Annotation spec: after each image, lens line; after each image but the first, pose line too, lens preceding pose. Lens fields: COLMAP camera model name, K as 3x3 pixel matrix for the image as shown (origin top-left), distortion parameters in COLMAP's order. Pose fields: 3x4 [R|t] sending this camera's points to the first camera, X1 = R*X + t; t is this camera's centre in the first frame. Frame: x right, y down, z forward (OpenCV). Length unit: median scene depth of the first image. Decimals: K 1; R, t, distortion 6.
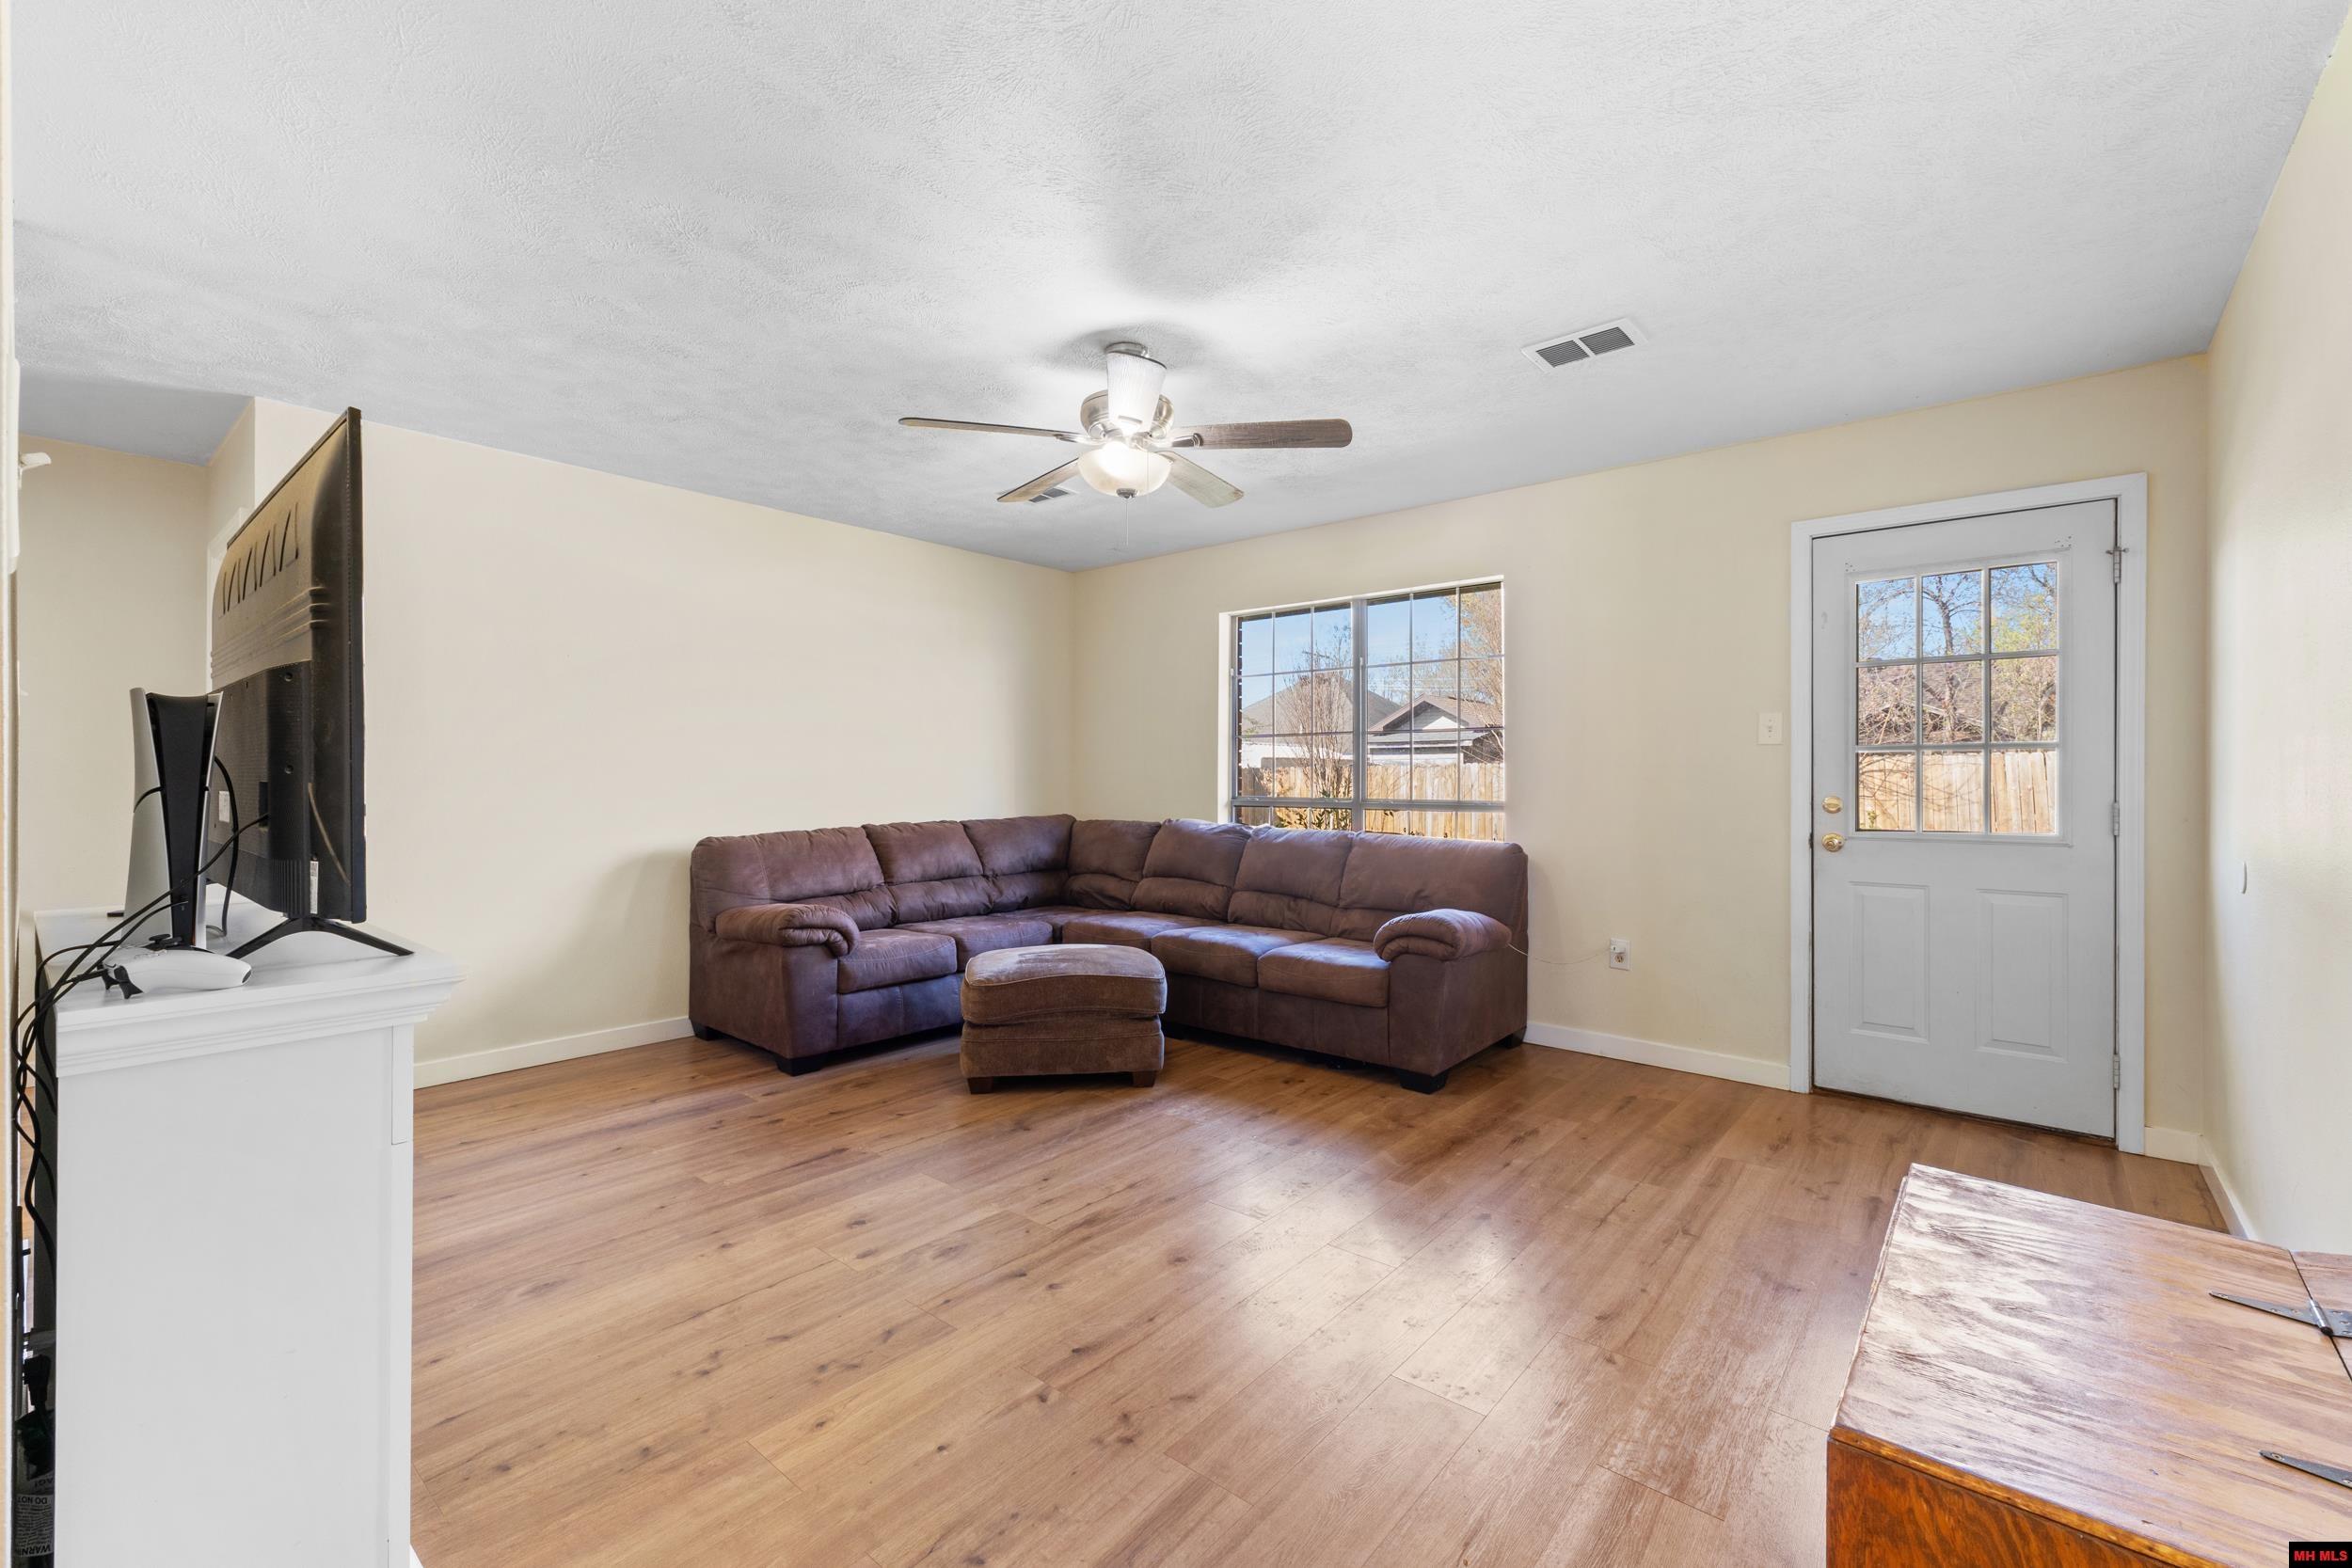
lens RADIAL K [[1007.6, 0, 1188.1], [0, 1007.6, 785.4], [0, 0, 1]] dist [-0.001764, -0.001480]
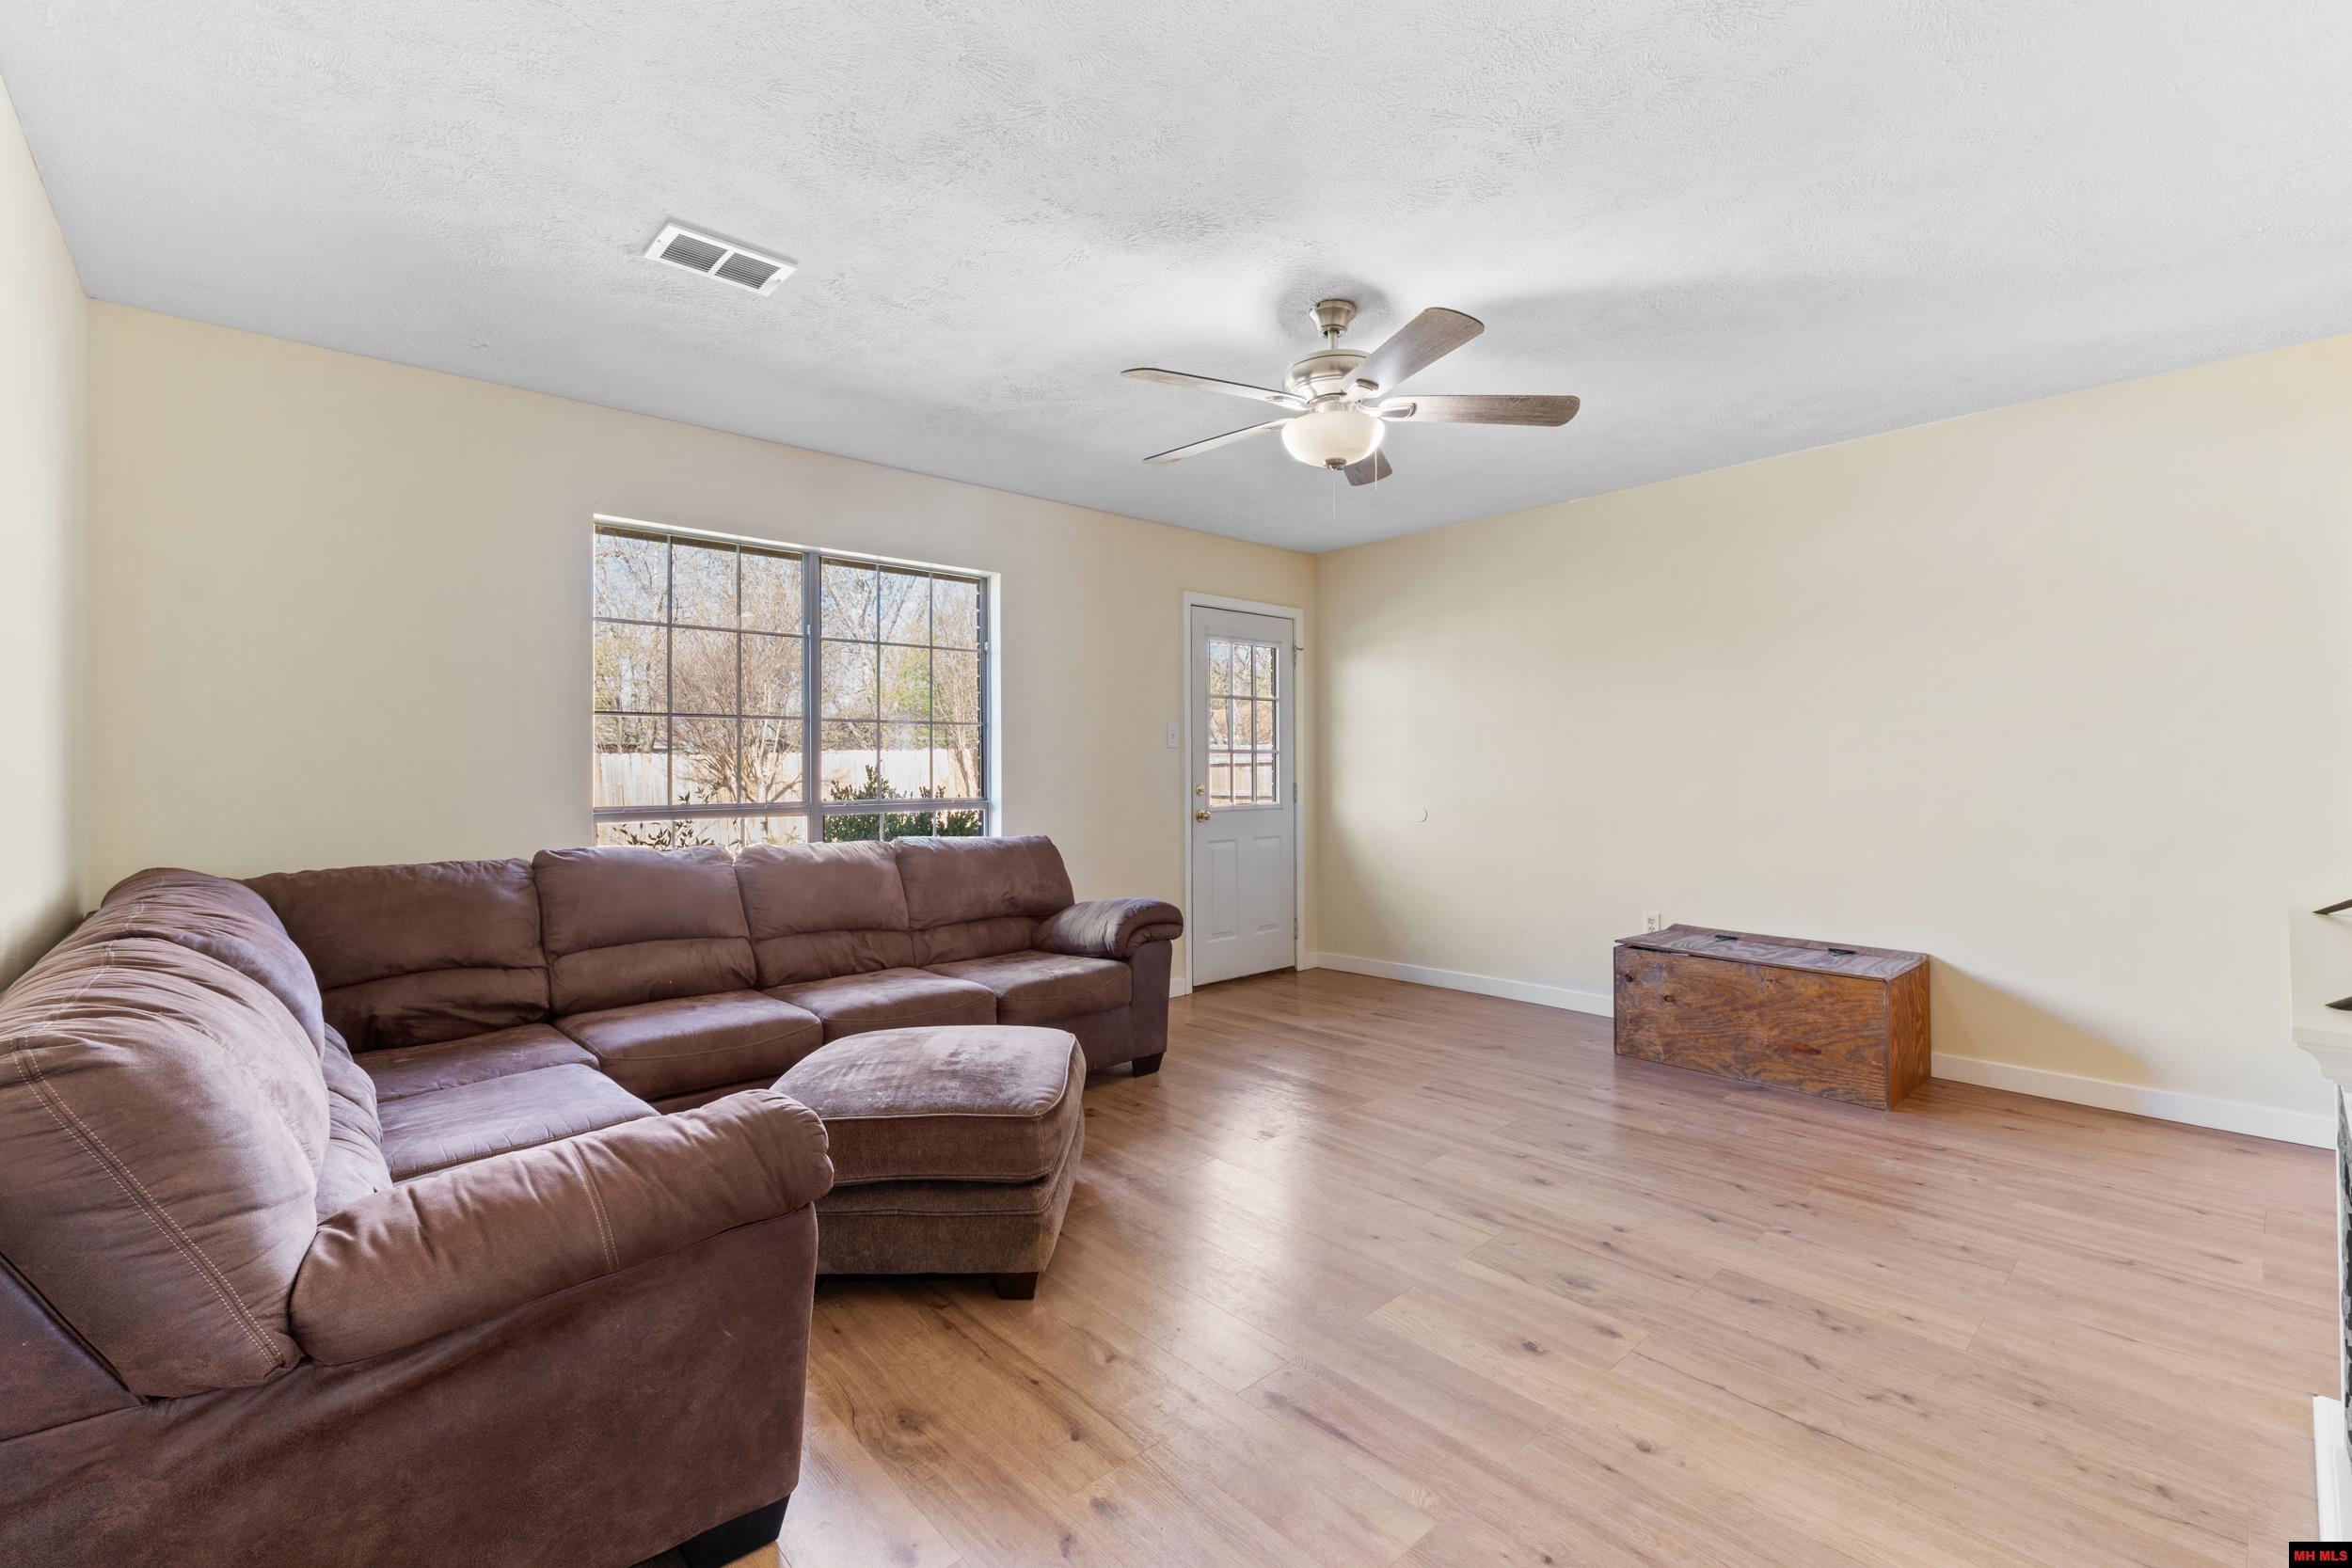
lens RADIAL K [[1007.6, 0, 1188.0], [0, 1007.6, 763.0], [0, 0, 1]] dist [-0.001764, -0.001480]
pose [[0.120829, 0.005171, 0.992660, -1.148838], [0.018219, 0.999806, -0.007425, -0.012571], [-0.992506, 0.018983, 0.120712, 1.182199]]
